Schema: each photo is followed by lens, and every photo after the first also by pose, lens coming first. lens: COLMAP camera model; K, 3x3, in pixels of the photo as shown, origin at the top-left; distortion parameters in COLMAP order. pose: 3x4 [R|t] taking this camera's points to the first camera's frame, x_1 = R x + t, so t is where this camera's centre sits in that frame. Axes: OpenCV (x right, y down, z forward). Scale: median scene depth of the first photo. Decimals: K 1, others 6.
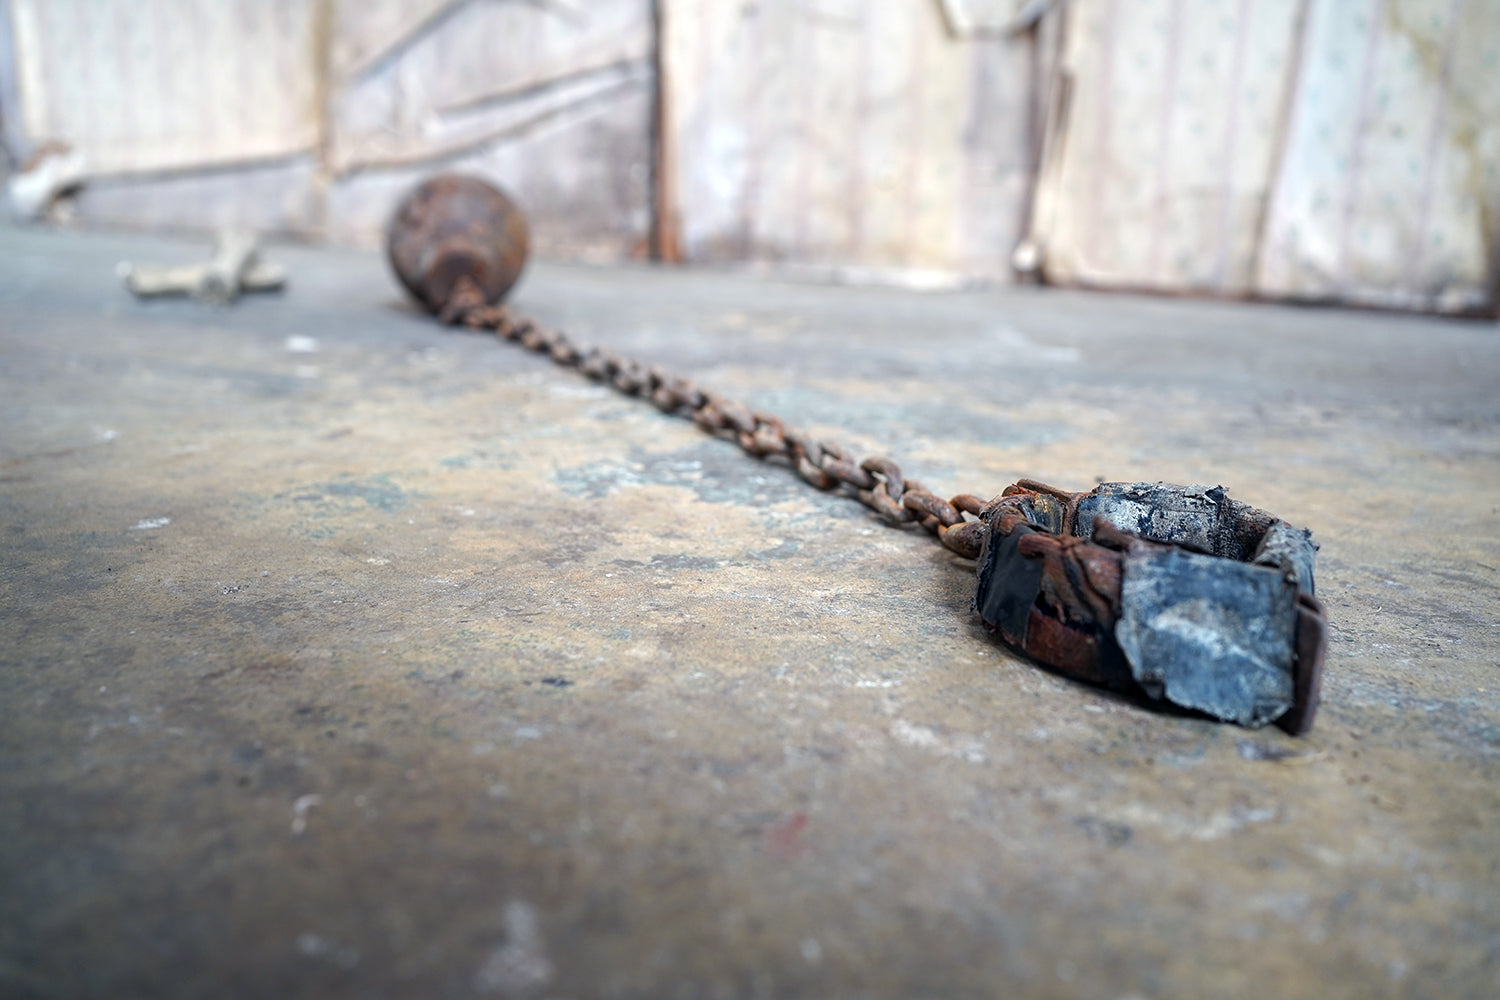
lens RADIAL K [[1518.2, 0, 718.2], [0, 1518.2, 505.6], [0, 0, 1]] dist [0.015116, 0.000000]
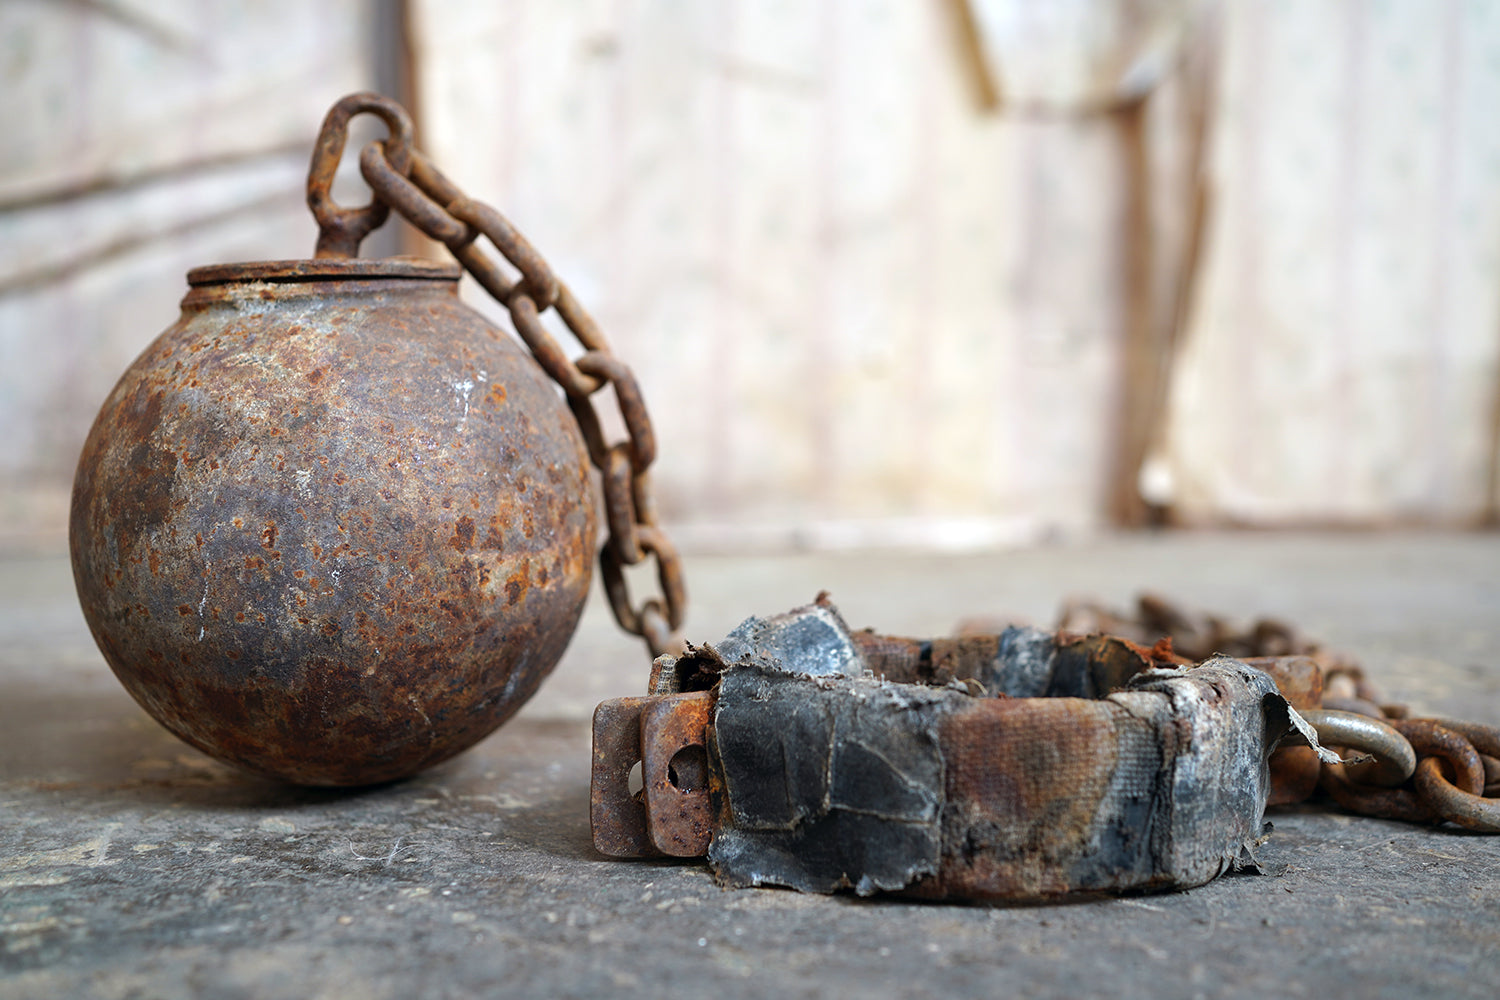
lens RADIAL K [[1518.2, 0, 770.6], [0, 1518.2, 493.0], [0, 0, 1]] dist [0.015116, 0.000000]
pose [[0.817975, -0.052893, 0.572817, -0.244286], [0.147806, 0.981658, -0.120421, -0.107088], [-0.555941, 0.183167, 0.810790, 0.587369]]
